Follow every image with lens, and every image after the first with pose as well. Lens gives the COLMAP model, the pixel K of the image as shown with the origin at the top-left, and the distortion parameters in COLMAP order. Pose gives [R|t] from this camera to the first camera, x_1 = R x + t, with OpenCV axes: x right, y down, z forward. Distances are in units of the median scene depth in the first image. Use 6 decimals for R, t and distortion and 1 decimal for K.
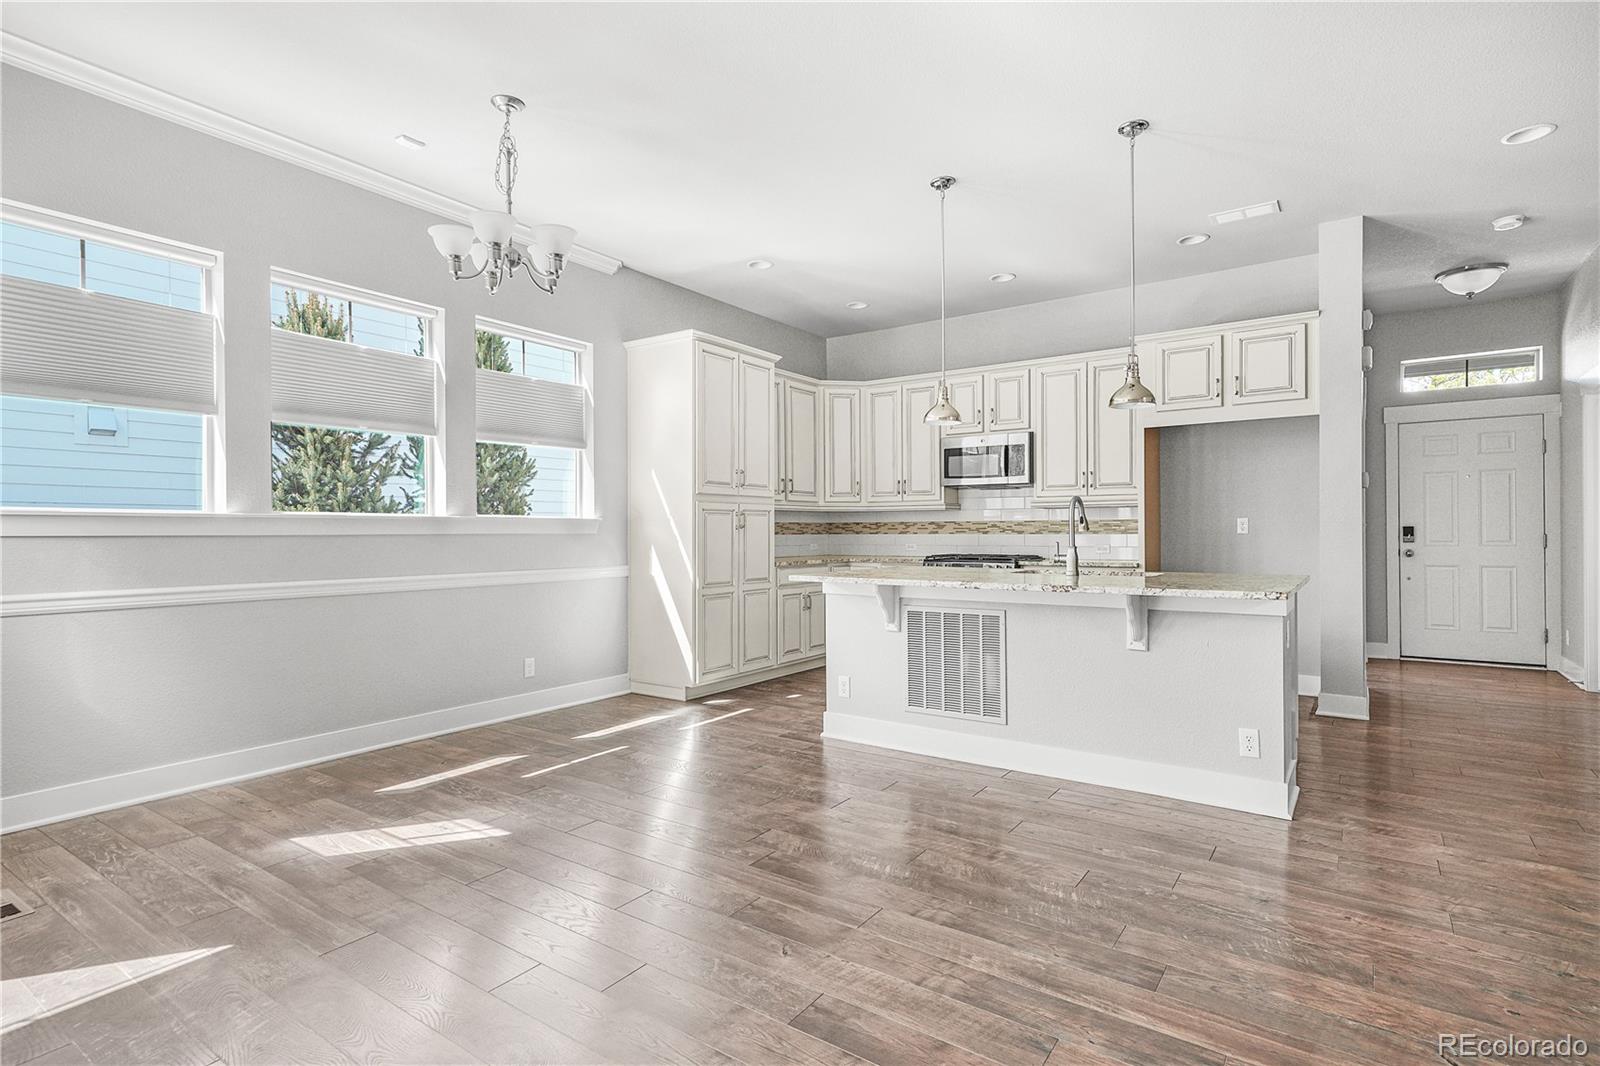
lens RADIAL K [[806.3, 0, 790.5], [0, 806.3, 535.2], [0, 0, 1]] dist [0.014386, 0.000810]
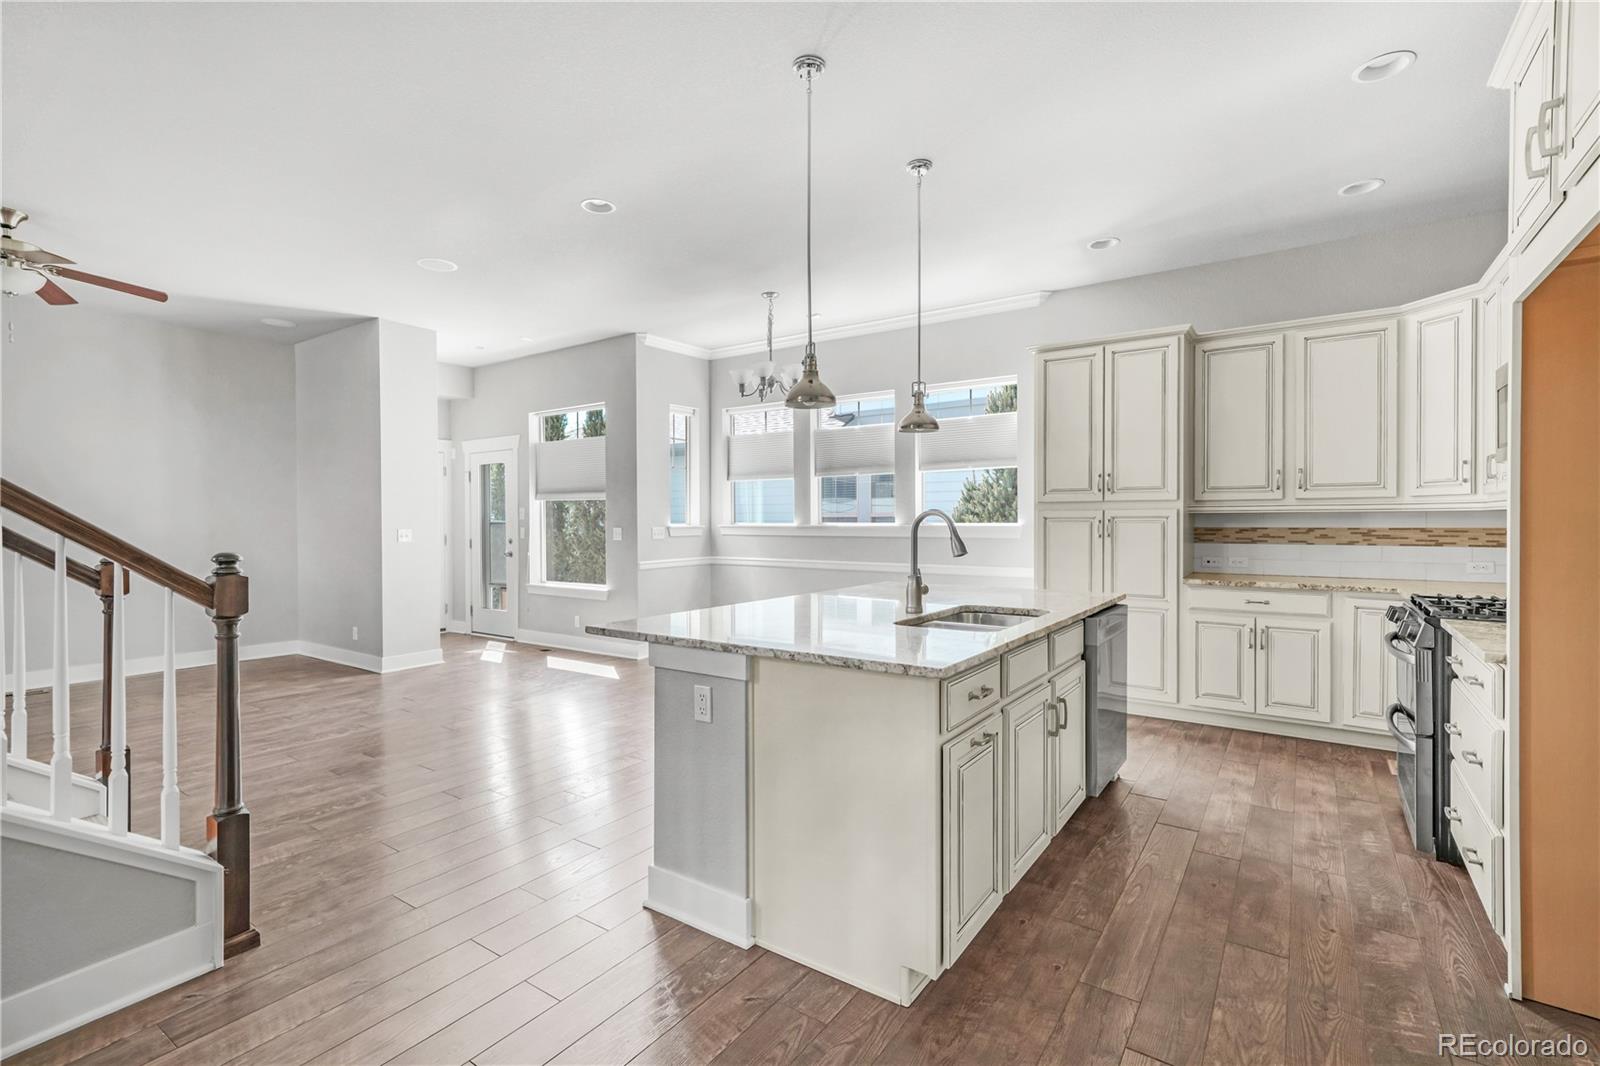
lens RADIAL K [[743.3, 0, 797.1], [0, 743.3, 526.1], [0, 0, 1]] dist [0.006901, 0.002420]
pose [[0.000688, 0.011703, -0.999931, 0.872442], [0.000408, 0.999931, 0.011703, -0.032963], [1.000000, -0.000416, 0.000684, 0.717673]]
